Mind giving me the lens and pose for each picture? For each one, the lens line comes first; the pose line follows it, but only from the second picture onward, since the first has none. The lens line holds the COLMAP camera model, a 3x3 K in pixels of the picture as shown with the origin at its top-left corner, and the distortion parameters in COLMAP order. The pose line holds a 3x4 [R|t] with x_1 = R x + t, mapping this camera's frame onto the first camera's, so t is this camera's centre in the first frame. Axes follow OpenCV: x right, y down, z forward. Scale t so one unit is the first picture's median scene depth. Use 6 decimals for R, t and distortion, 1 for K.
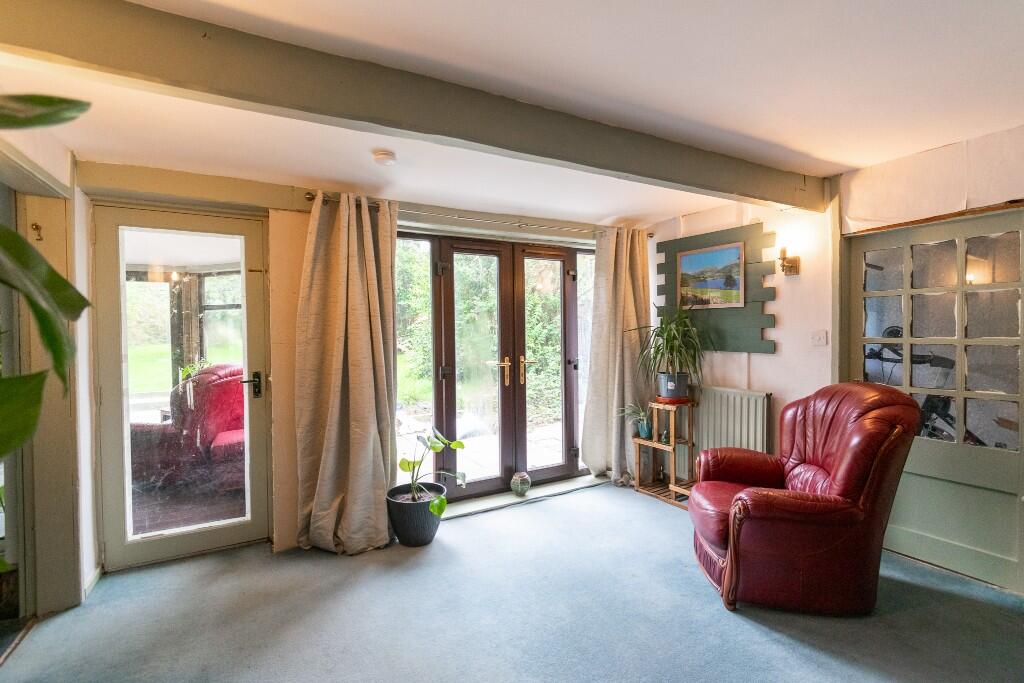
lens RADIAL K [[451.5, 0, 513.8], [0, 451.5, 335.5], [0, 0, 1]] dist [0.000013, -0.000129]
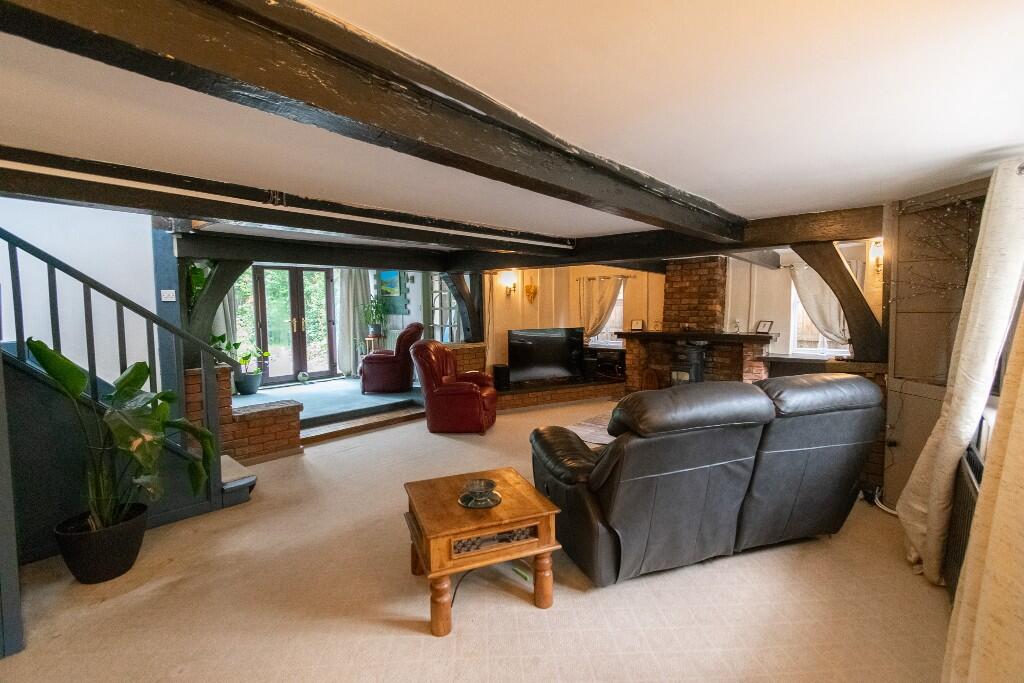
lens RADIAL K [[457.2, 0, 513.6], [0, 457.2, 338.6], [0, 0, 1]] dist [0.000360, -0.000278]
pose [[0.947027, -0.016328, 0.320740, 0.262932], [0.002356, 0.999033, 0.043900, 0.053449], [-0.321147, -0.040819, 0.946149, -1.337944]]
